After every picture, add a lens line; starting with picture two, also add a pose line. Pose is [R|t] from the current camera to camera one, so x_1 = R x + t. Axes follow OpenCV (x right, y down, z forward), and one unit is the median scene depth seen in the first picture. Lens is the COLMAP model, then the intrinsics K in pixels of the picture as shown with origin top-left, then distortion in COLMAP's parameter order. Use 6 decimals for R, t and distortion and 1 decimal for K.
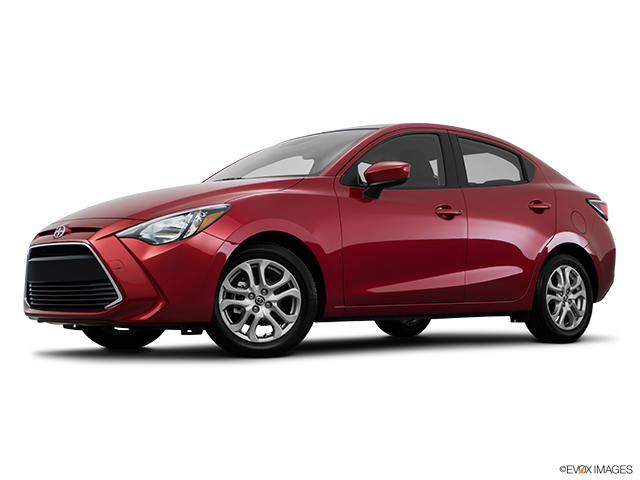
lens RADIAL K [[957.4, 0, 326.0], [0, 957.4, 238.2], [0, 0, 1]] dist [0.118093, 0.000000]
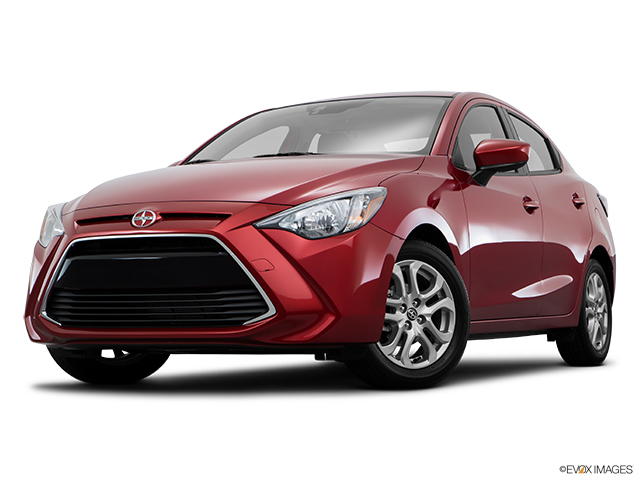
lens RADIAL K [[1257.1, 0, 318.5], [0, 1257.1, 234.9], [0, 0, 1]] dist [0.082879, 0.000000]
pose [[0.932734, 0.018403, 0.360096, -0.500196], [-0.017032, 0.999831, -0.006980, 0.009928], [-0.360164, 0.000377, 0.932889, 0.087266]]
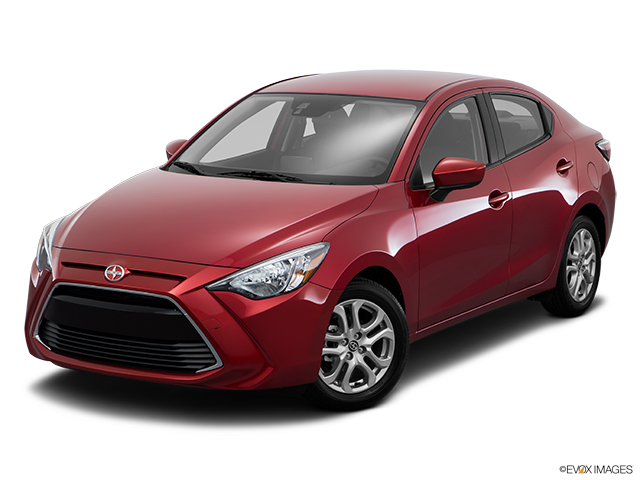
lens RADIAL K [[1349.4, 0, 319.5], [0, 1349.4, 239.2], [0, 0, 1]] dist [0.200793, 0.000000]
pose [[0.961114, -0.031856, 0.274310, -0.433077], [-0.025012, 0.979199, 0.201354, -0.277772], [-0.275019, -0.200385, 0.940325, -0.134659]]
